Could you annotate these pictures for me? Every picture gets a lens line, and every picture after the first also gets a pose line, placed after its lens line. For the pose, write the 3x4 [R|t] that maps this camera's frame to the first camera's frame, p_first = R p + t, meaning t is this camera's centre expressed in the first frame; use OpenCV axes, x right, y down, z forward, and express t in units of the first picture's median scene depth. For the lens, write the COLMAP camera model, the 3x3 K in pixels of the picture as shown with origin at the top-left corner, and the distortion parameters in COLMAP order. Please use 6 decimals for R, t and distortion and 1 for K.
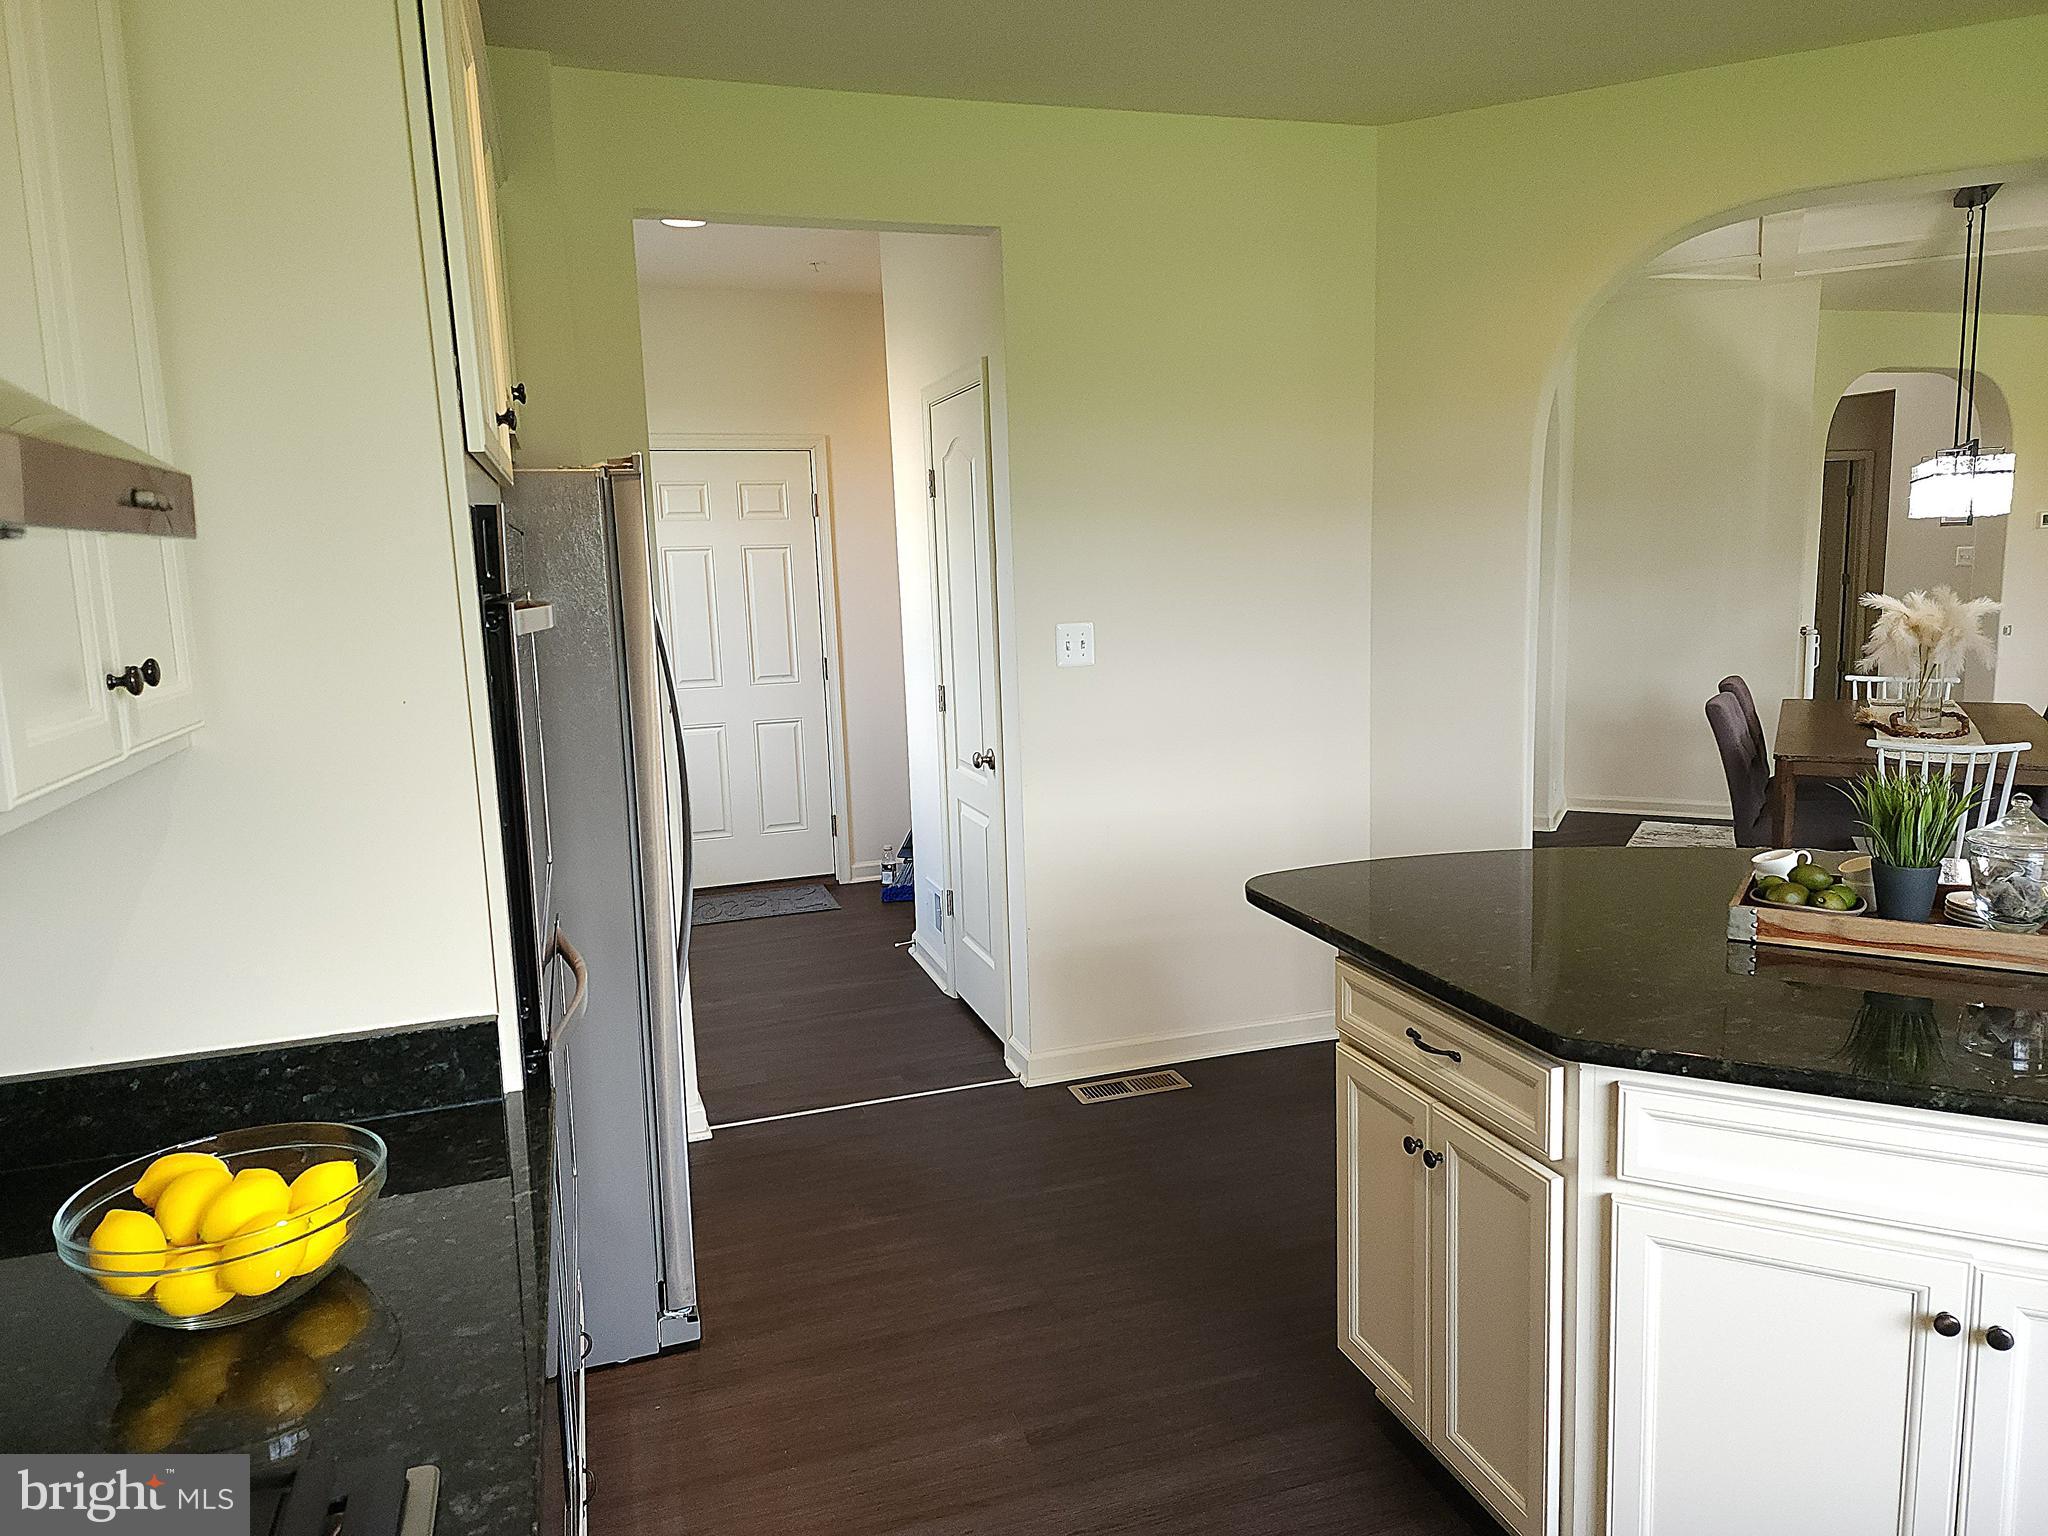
lens RADIAL K [[1355.1, 0, 1024.0], [0, 1355.1, 768.0], [0, 0, 1]] dist [0.087486, -0.083645]
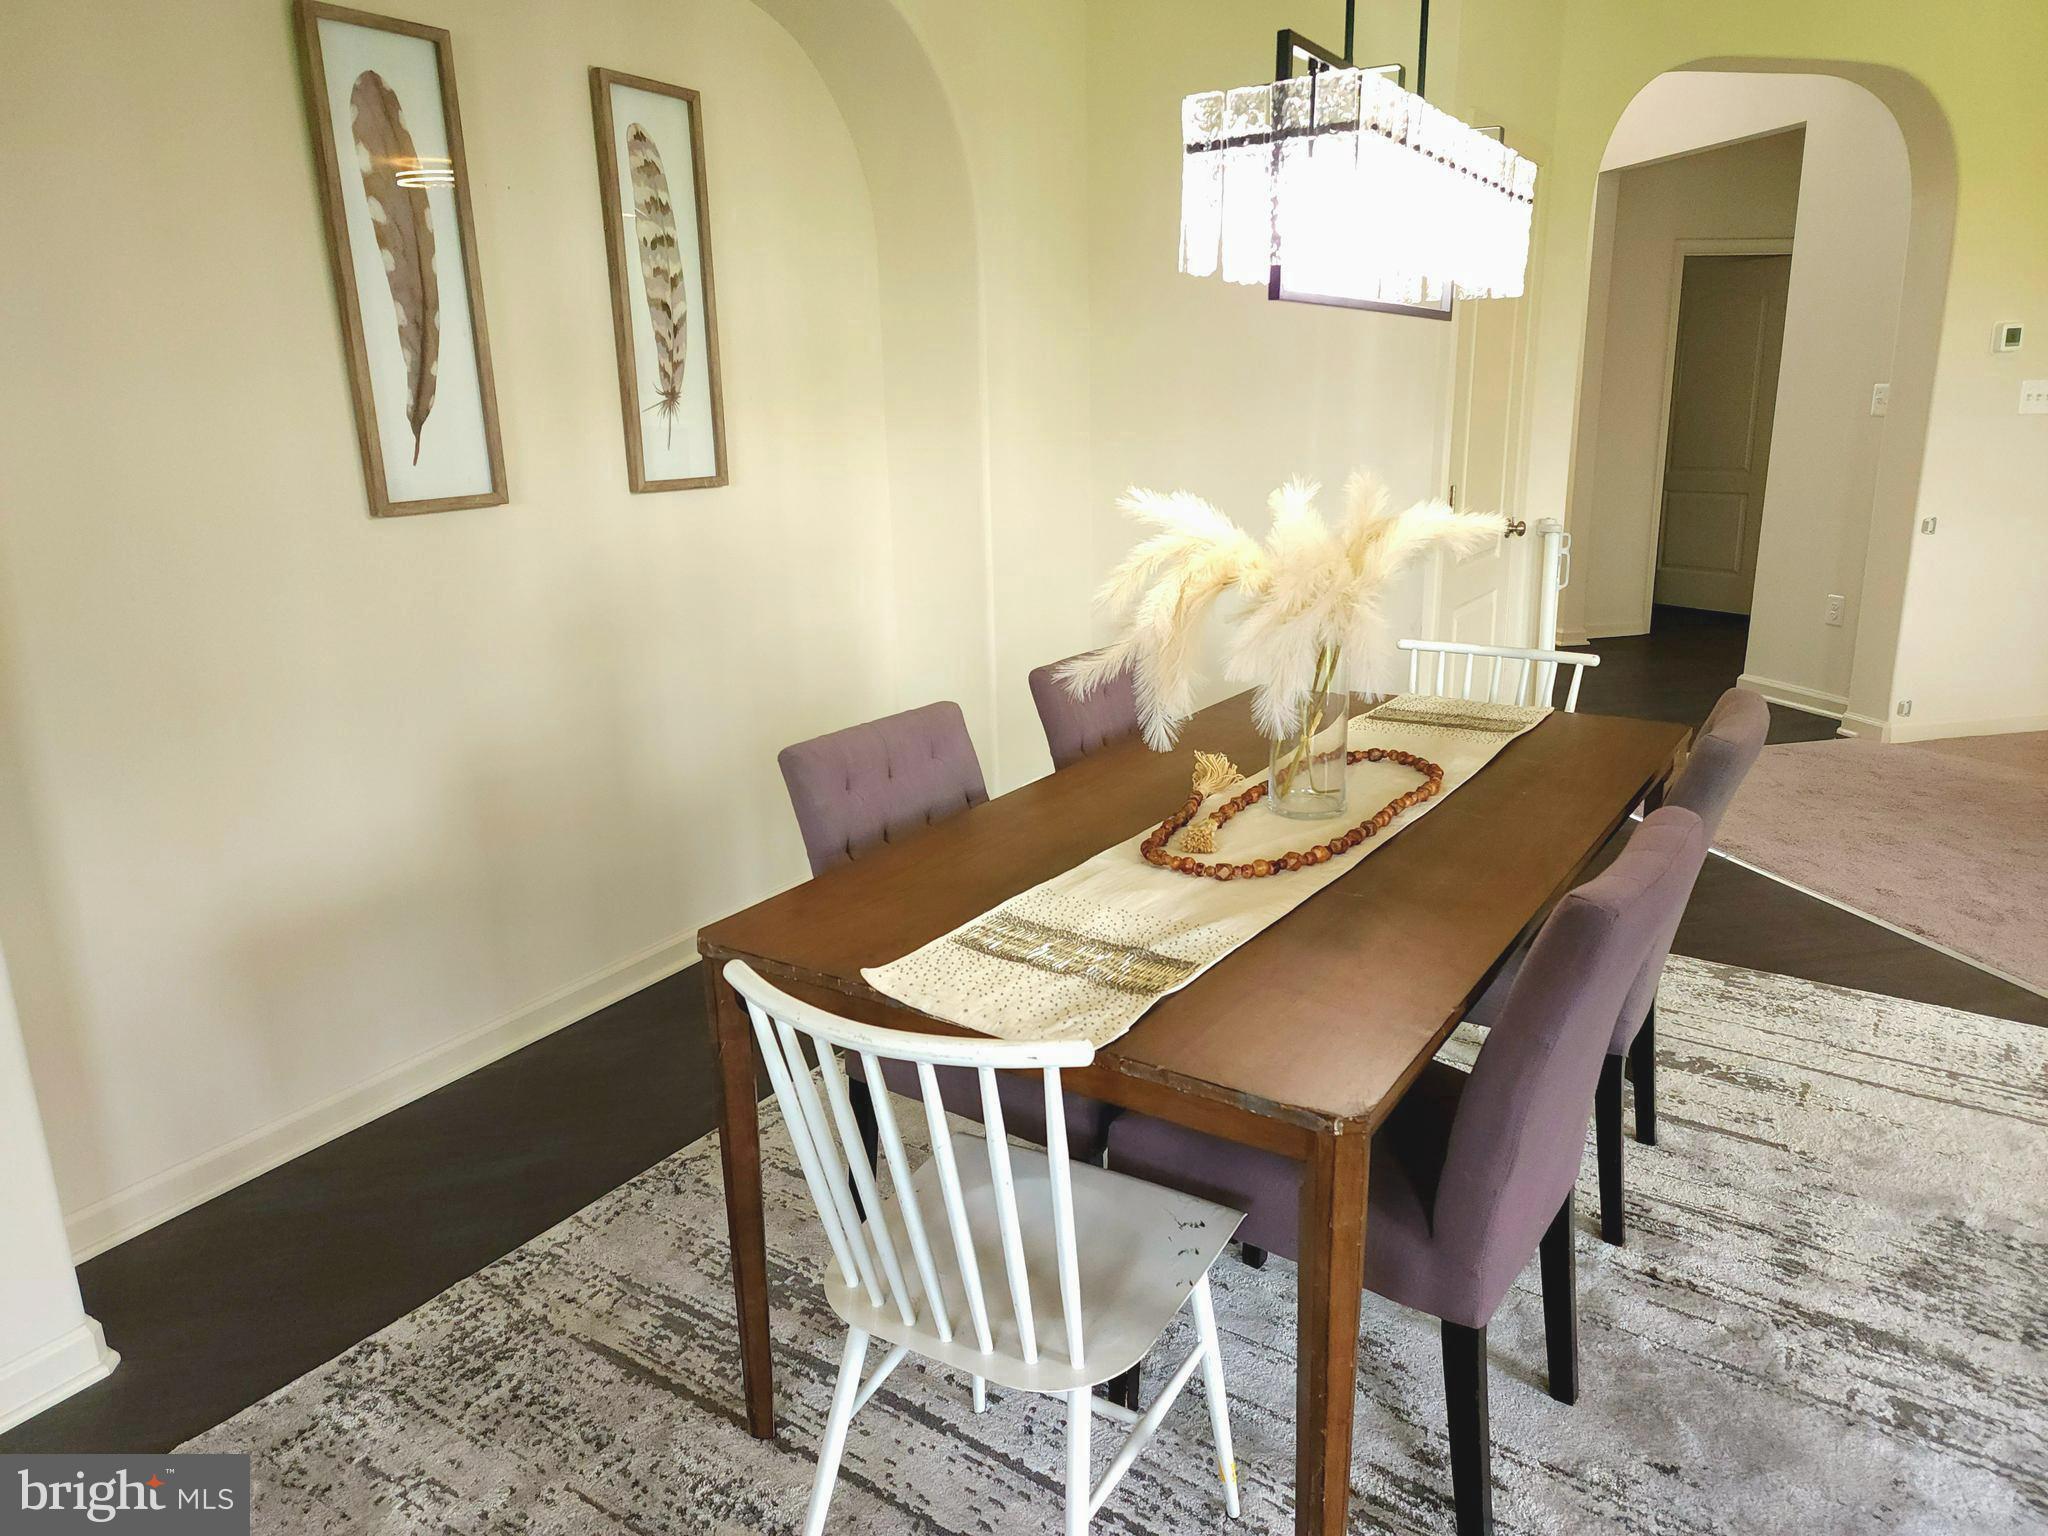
lens RADIAL K [[1359.4, 0, 1025.3], [0, 1359.4, 746.7], [0, 0, 1]] dist [0.079437, -0.064027]
pose [[0.996727, 0.031938, -0.074263, 1.246704], [-0.024588, 0.994896, 0.097862, -0.184635], [0.077010, -0.095716, 0.992425, 1.243025]]
